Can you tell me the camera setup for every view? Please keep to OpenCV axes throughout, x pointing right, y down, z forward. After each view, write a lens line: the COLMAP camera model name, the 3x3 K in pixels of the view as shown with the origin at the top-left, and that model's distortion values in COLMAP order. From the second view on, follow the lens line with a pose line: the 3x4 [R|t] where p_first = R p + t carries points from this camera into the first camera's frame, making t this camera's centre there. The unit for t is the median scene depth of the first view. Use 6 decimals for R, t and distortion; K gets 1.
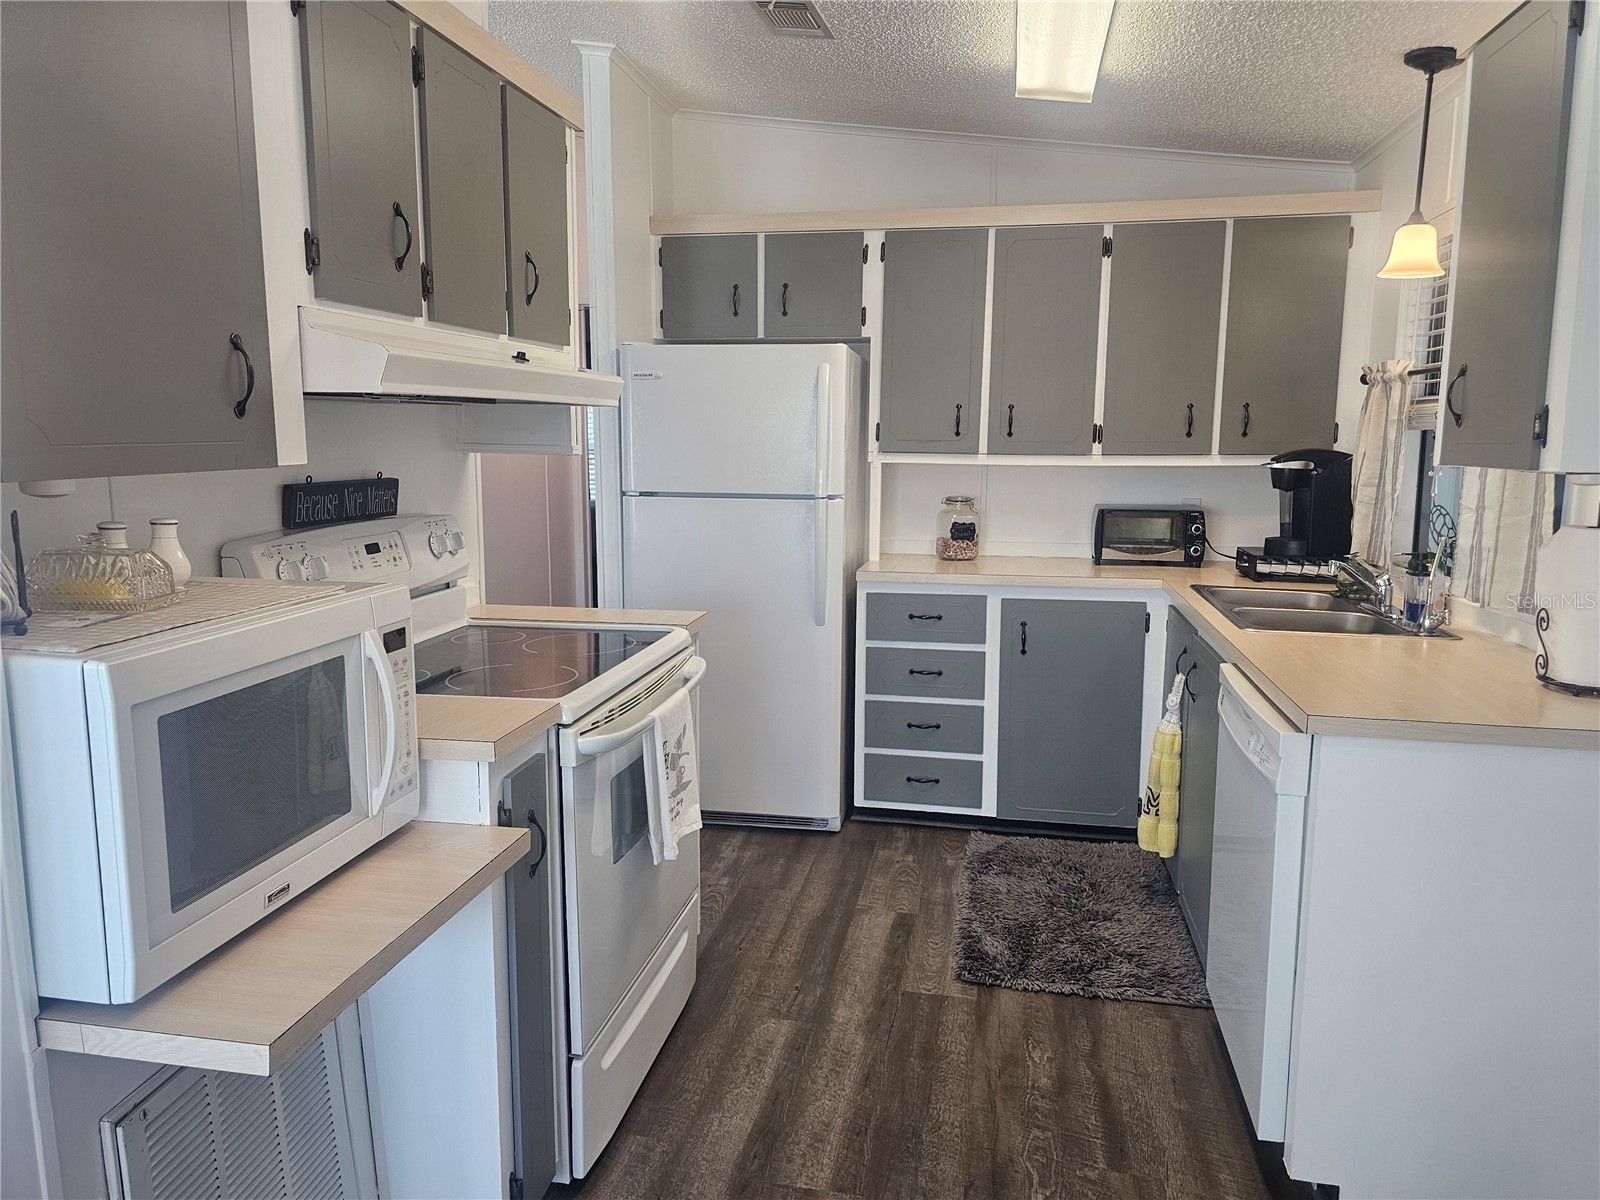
lens RADIAL K [[1114.4, 0, 791.5], [0, 1114.4, 598.6], [0, 0, 1]] dist [0.115692, -0.154344]
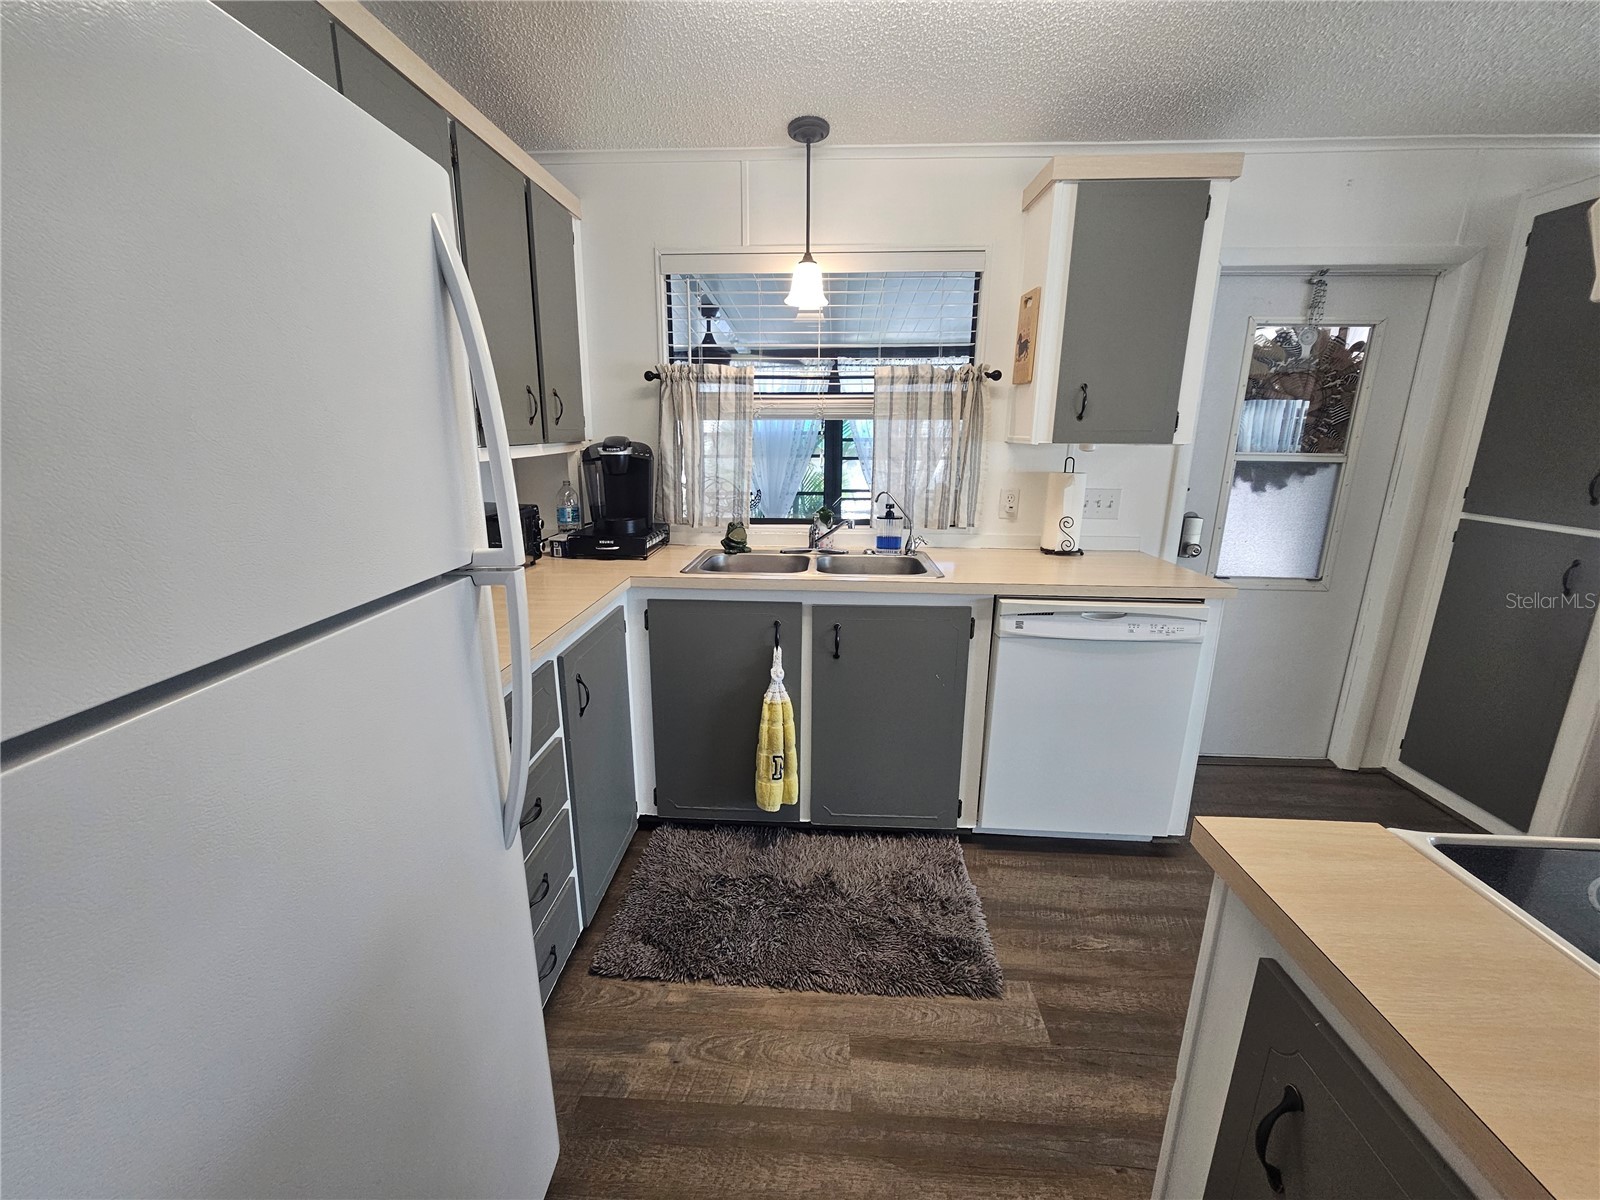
lens RADIAL K [[655.7, 0, 789.1], [0, 655.7, 595.9], [0, 0, 1]] dist [-0.001957, -0.000711]
pose [[-0.129165, -0.248410, 0.960005, -0.243799], [0.136208, 0.954494, 0.265310, -0.141282], [-0.982224, 0.165029, -0.089452, 0.997801]]
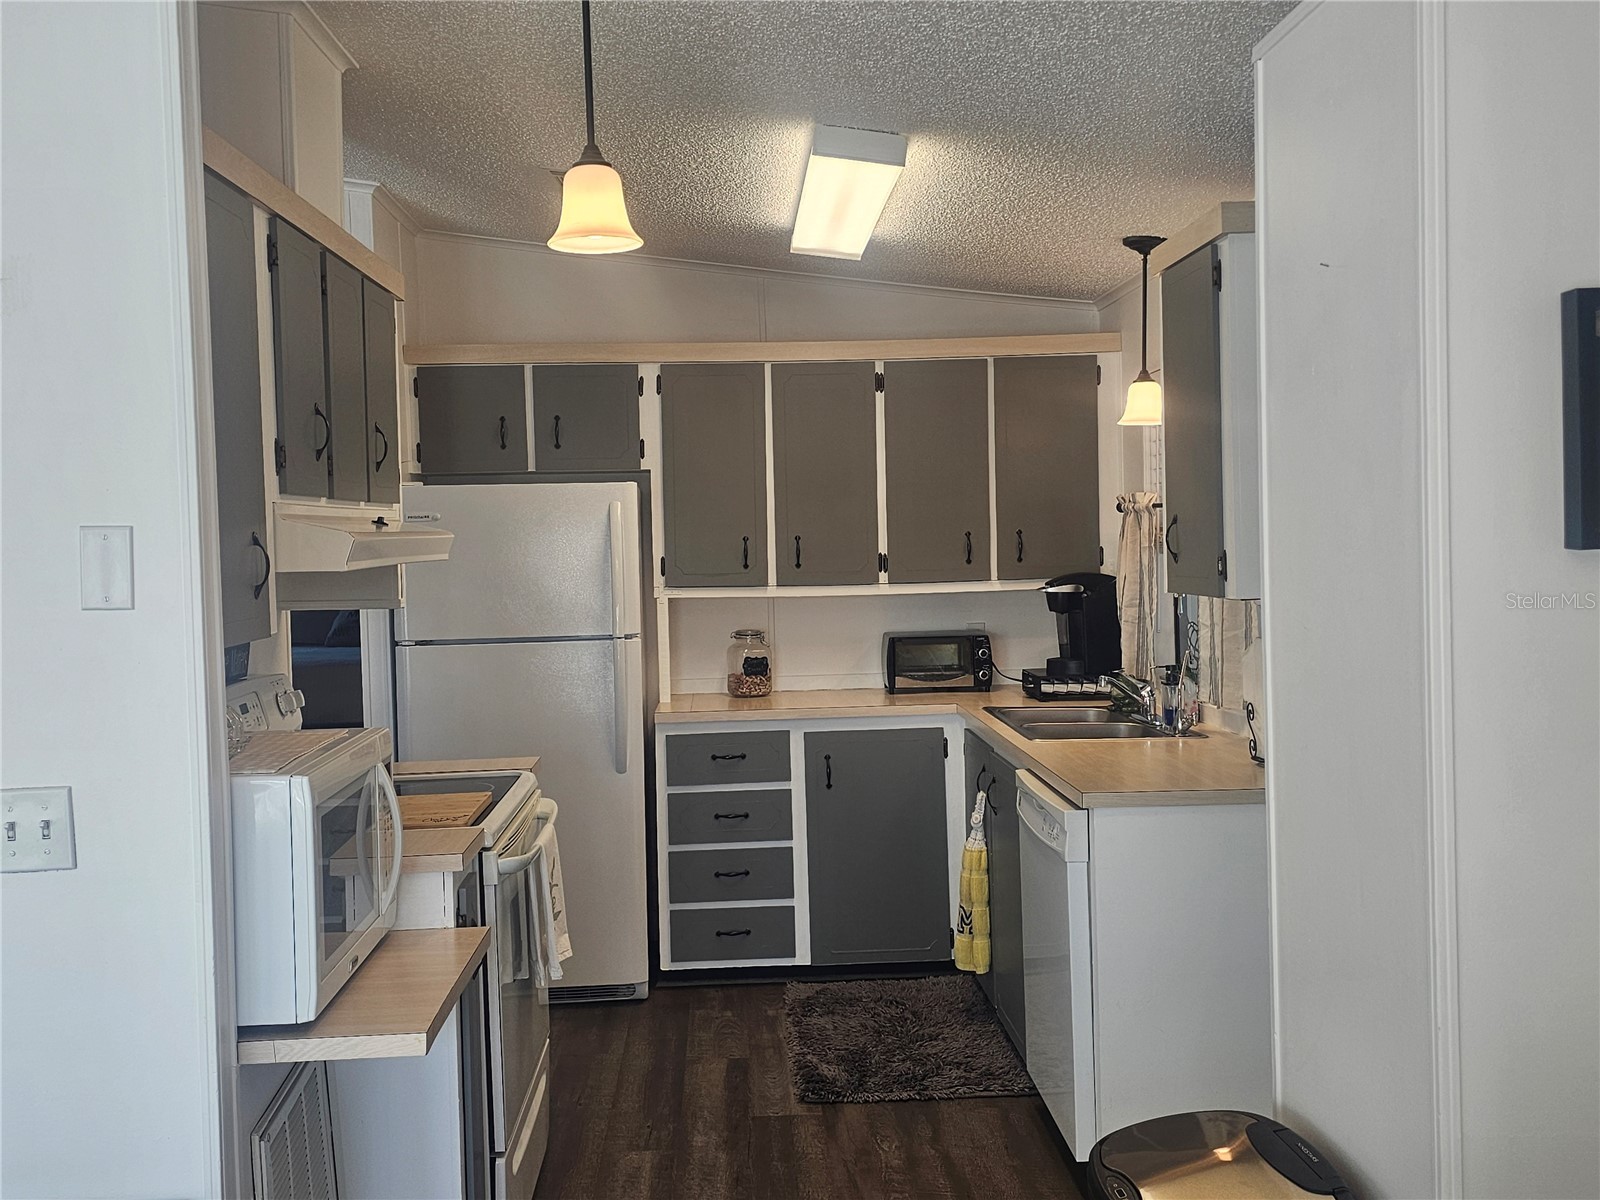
lens RADIAL K [[1596.2, 0, 800.0], [0, 1596.2, 600.0], [0, 0, 1]] dist [0.174366, -0.018285]
pose [[0.971256, -0.038983, 0.234823, -0.155796], [0.064018, 0.992931, -0.099946, 0.027099], [-0.229267, 0.112106, 0.966886, -0.405901]]
